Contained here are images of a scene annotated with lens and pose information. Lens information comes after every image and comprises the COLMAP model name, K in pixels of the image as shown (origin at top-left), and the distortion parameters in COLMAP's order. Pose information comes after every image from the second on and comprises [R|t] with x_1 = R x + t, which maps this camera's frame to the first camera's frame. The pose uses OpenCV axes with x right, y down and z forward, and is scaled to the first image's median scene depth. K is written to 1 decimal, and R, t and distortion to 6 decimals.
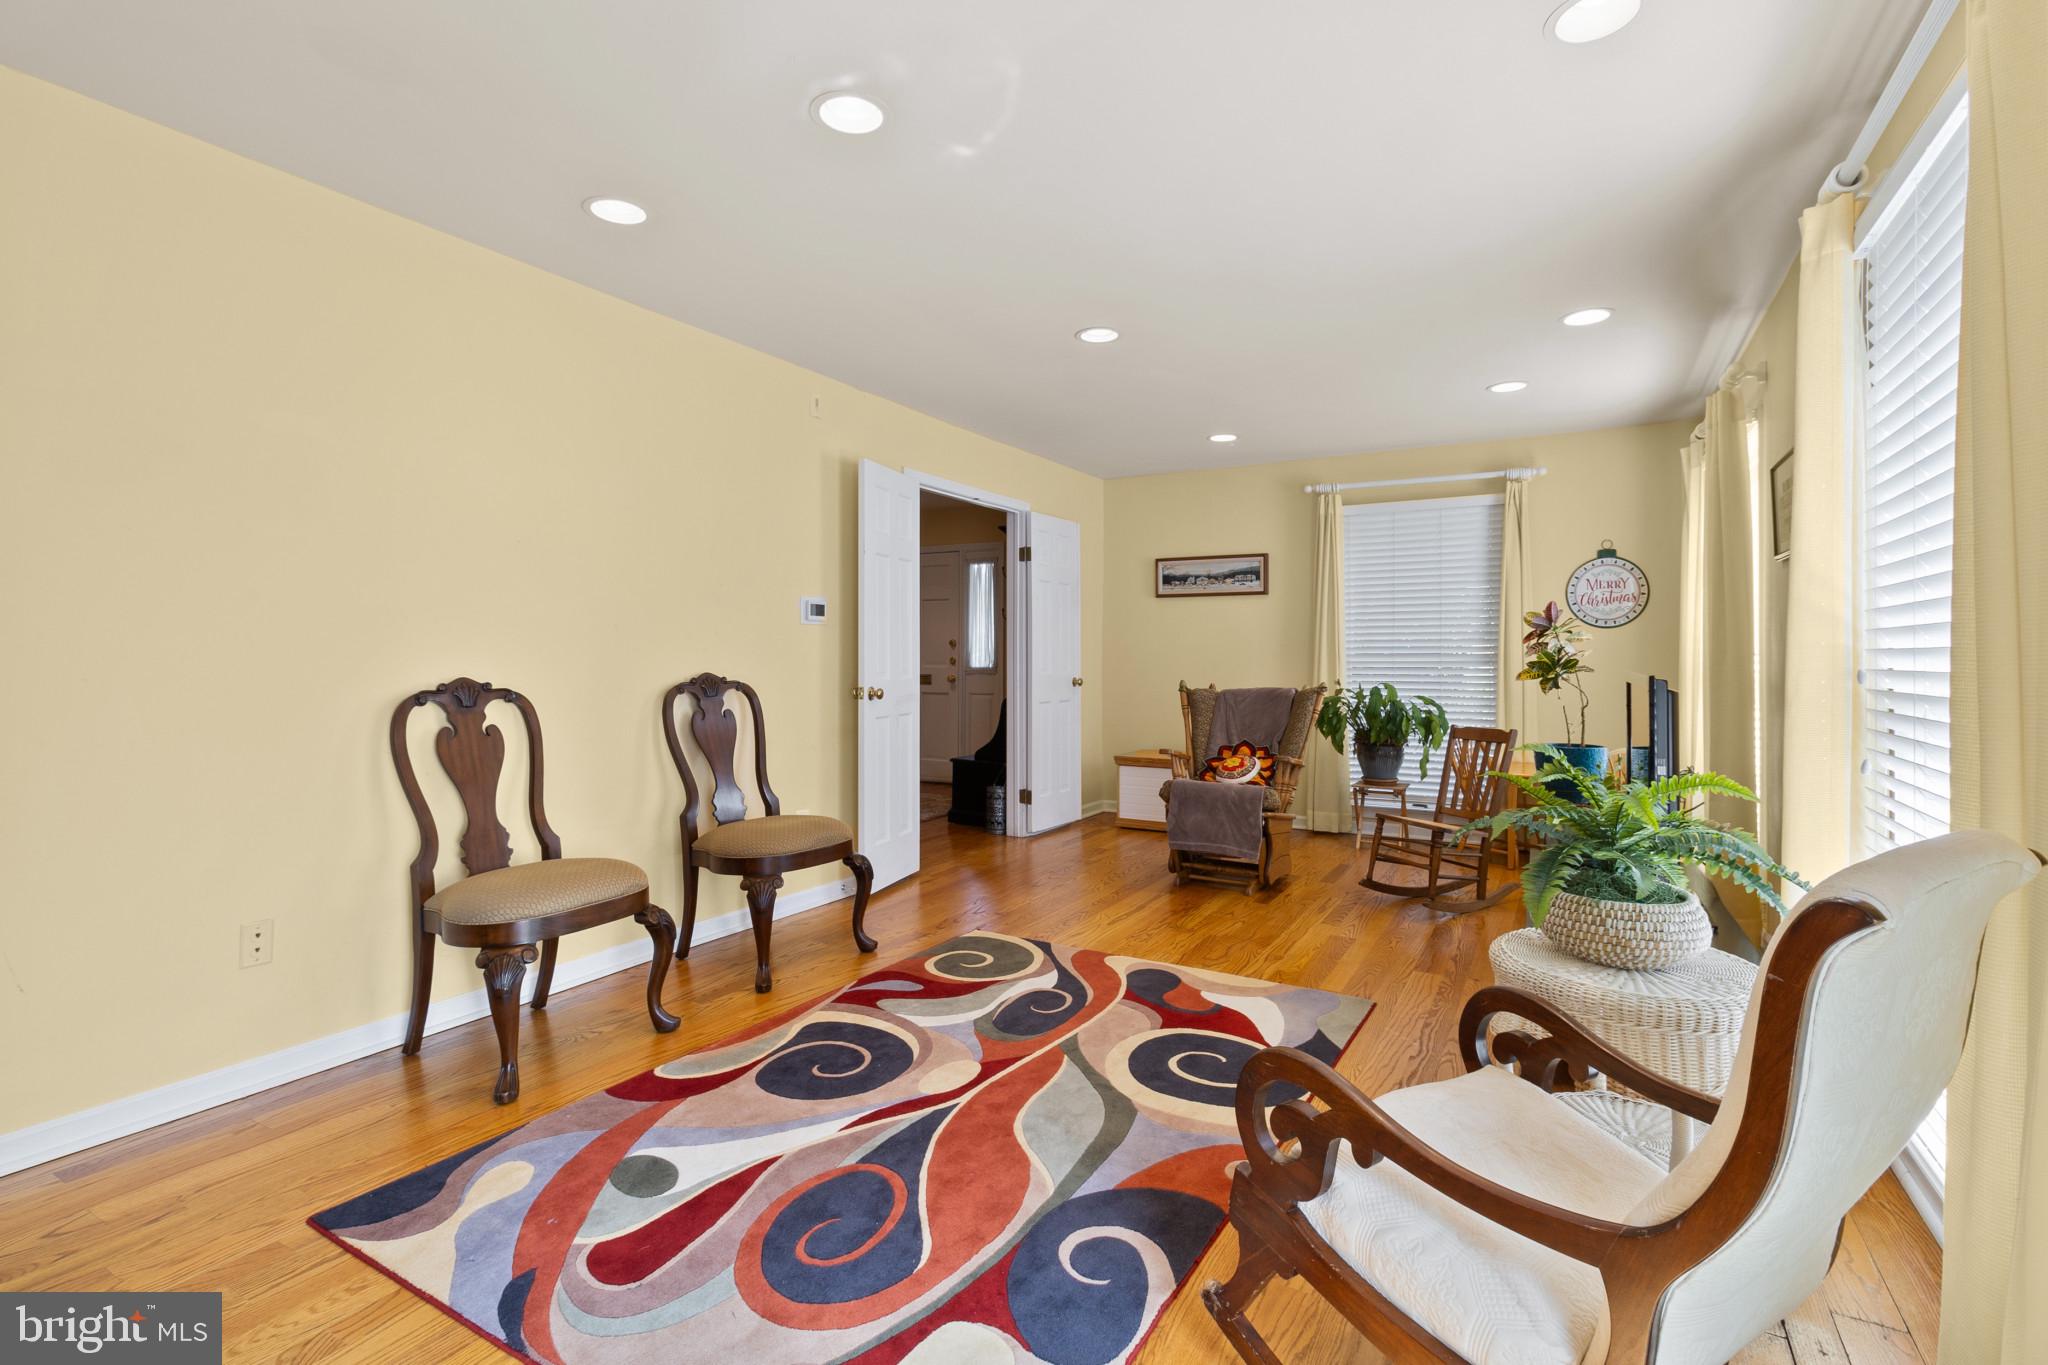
lens RADIAL K [[946.2, 0, 1035.5], [0, 946.2, 668.4], [0, 0, 1]] dist [0.009094, -0.000153]
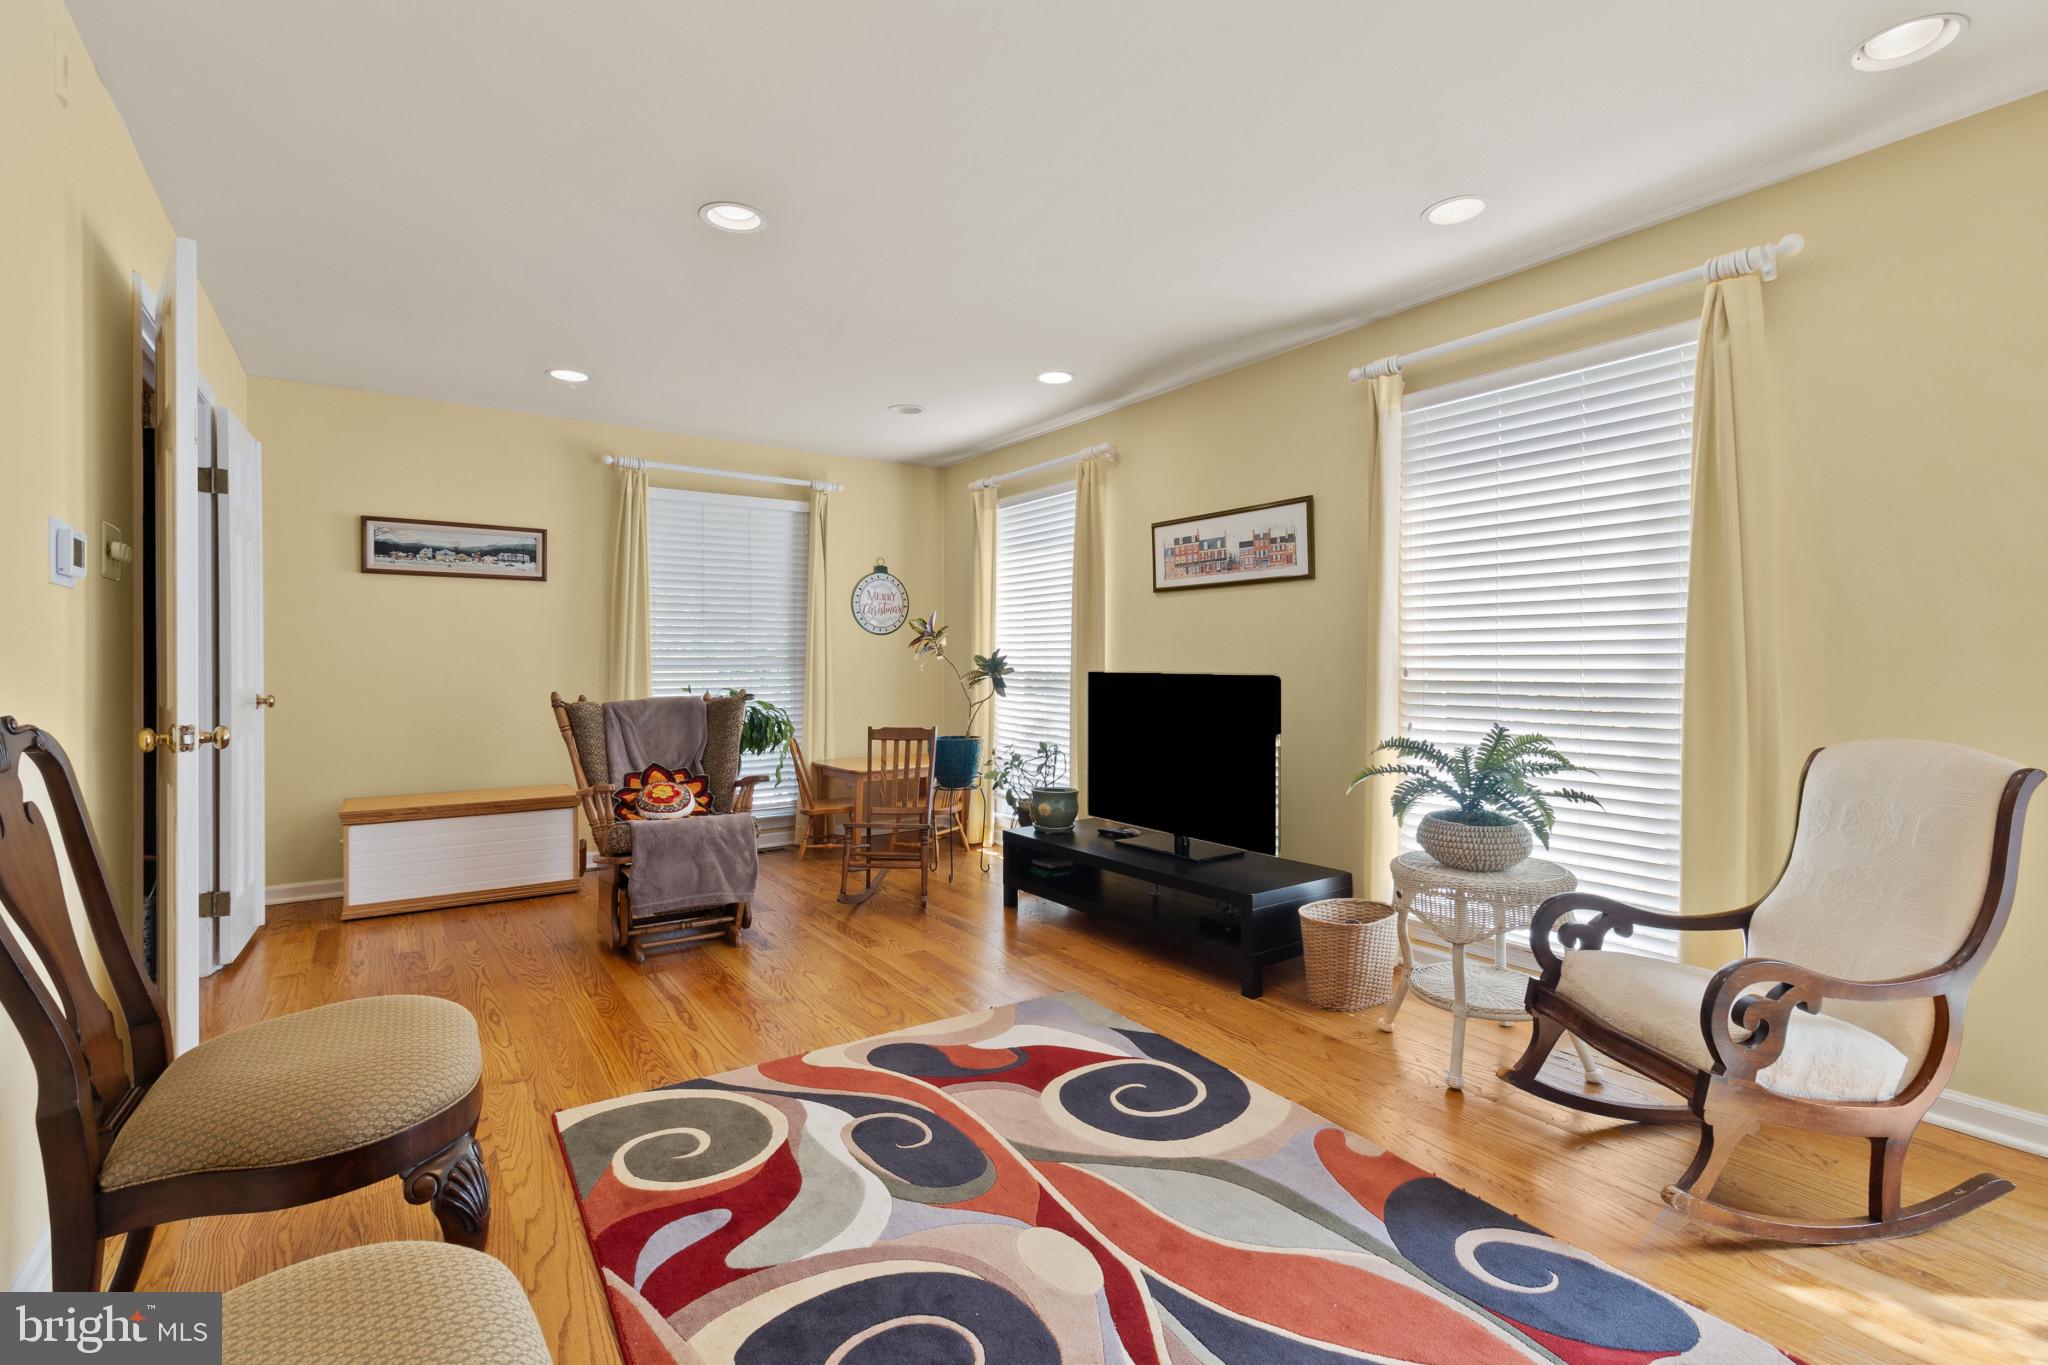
lens RADIAL K [[946.2, 0, 1029.5], [0, 946.2, 676.3], [0, 0, 1]] dist [0.009094, -0.000153]
pose [[0.437820, -0.017152, 0.898899, -0.379639], [0.010236, 0.999848, 0.014093, -0.006976], [-0.899005, 0.003031, 0.437929, 0.370345]]
